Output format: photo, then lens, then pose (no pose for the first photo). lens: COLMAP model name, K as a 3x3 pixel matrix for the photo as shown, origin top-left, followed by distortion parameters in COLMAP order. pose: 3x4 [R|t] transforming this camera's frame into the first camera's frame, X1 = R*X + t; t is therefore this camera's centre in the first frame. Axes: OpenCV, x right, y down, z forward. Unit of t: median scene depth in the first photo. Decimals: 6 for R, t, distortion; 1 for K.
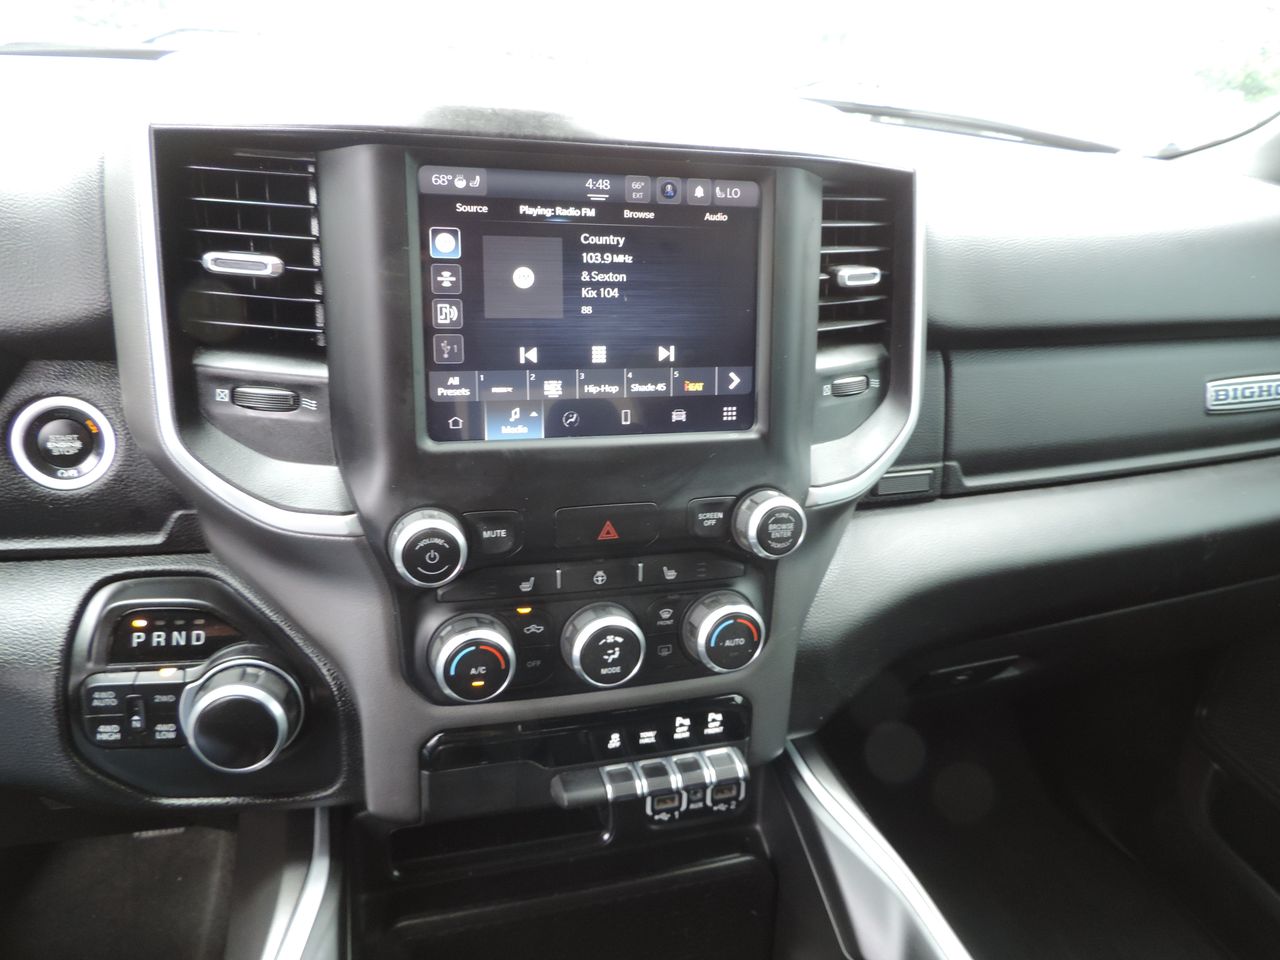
lens RADIAL K [[939.0, 0, 641.8], [0, 939.0, 498.4], [0, 0, 1]] dist [-0.034513, -0.000060]
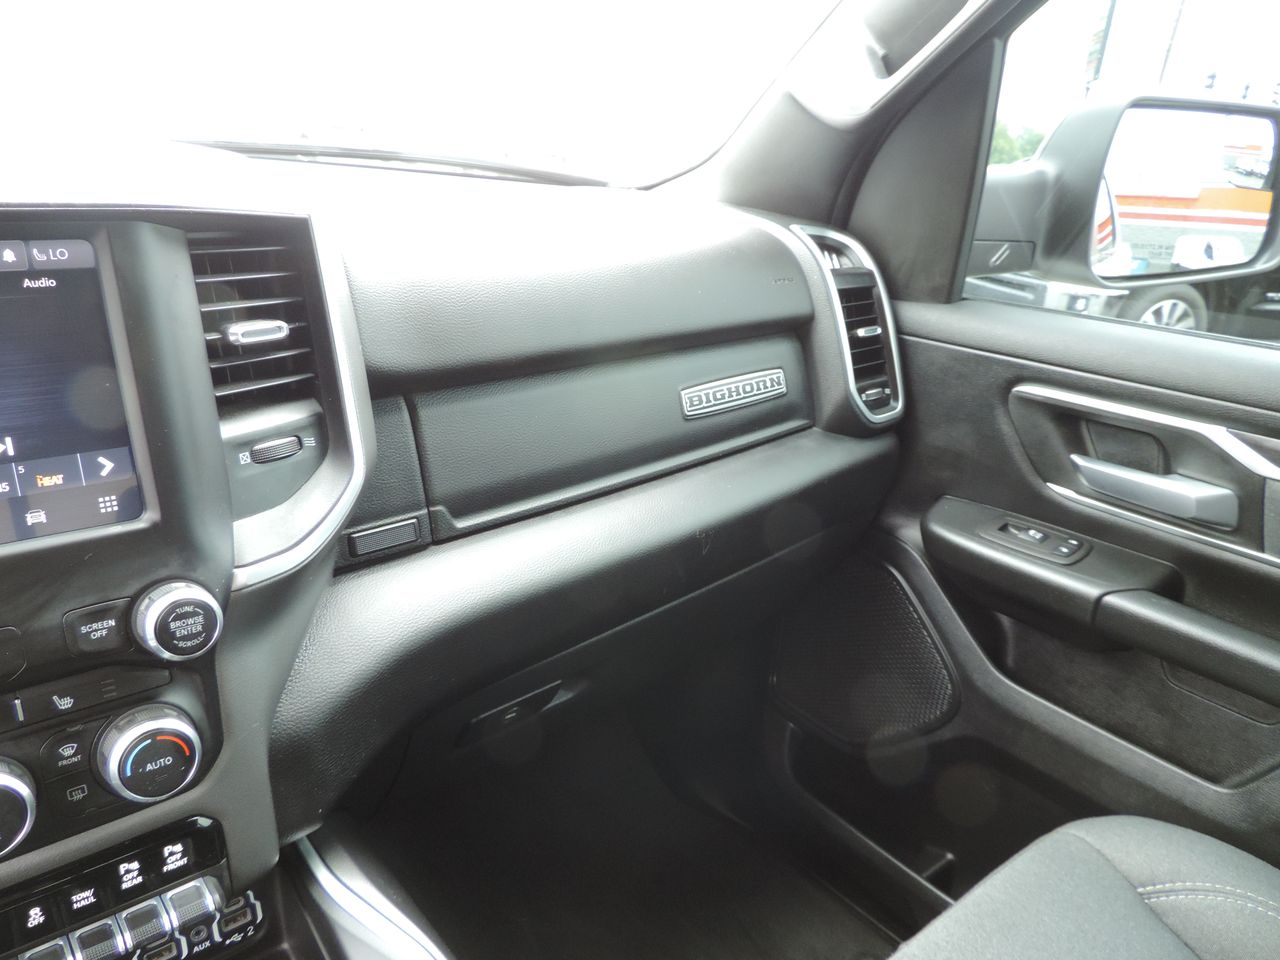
lens RADIAL K [[923.5, 0, 639.4], [0, 923.5, 489.3], [0, 0, 1]] dist [-0.008178, -0.001373]
pose [[0.920735, -0.159177, 0.356244, 0.235783], [0.177883, 0.983845, -0.020147, 0.000544], [-0.347282, 0.081919, 0.934176, 0.033381]]
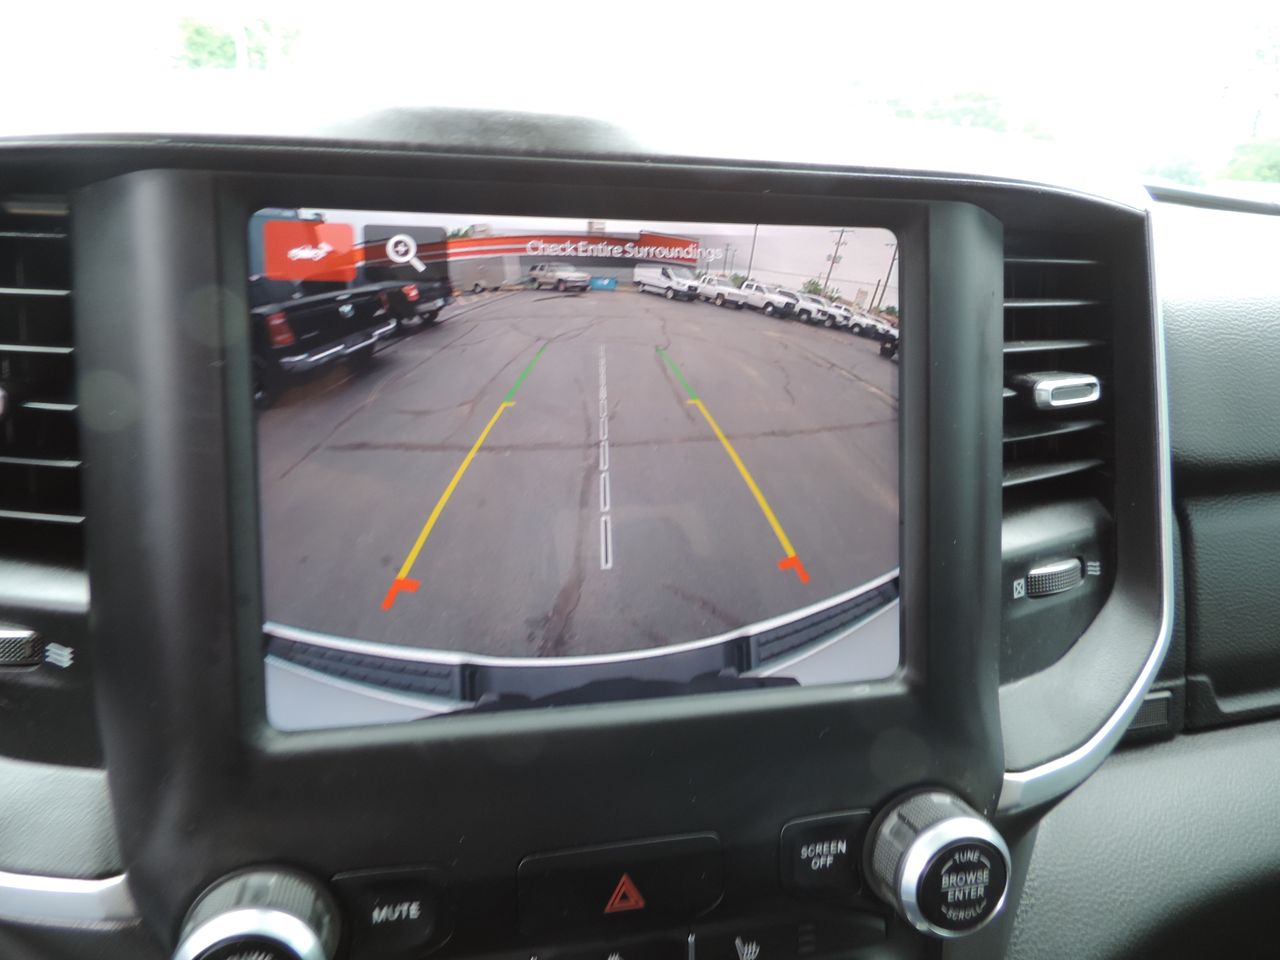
lens RADIAL K [[953.5, 0, 633.5], [0, 953.5, 477.4], [0, 0, 1]] dist [-0.031842, 0.003475]
pose [[0.996288, -0.016922, -0.084400, 0.014968], [0.005272, 0.990642, -0.136386, -0.109333], [0.085918, 0.135435, 0.987054, 0.420977]]
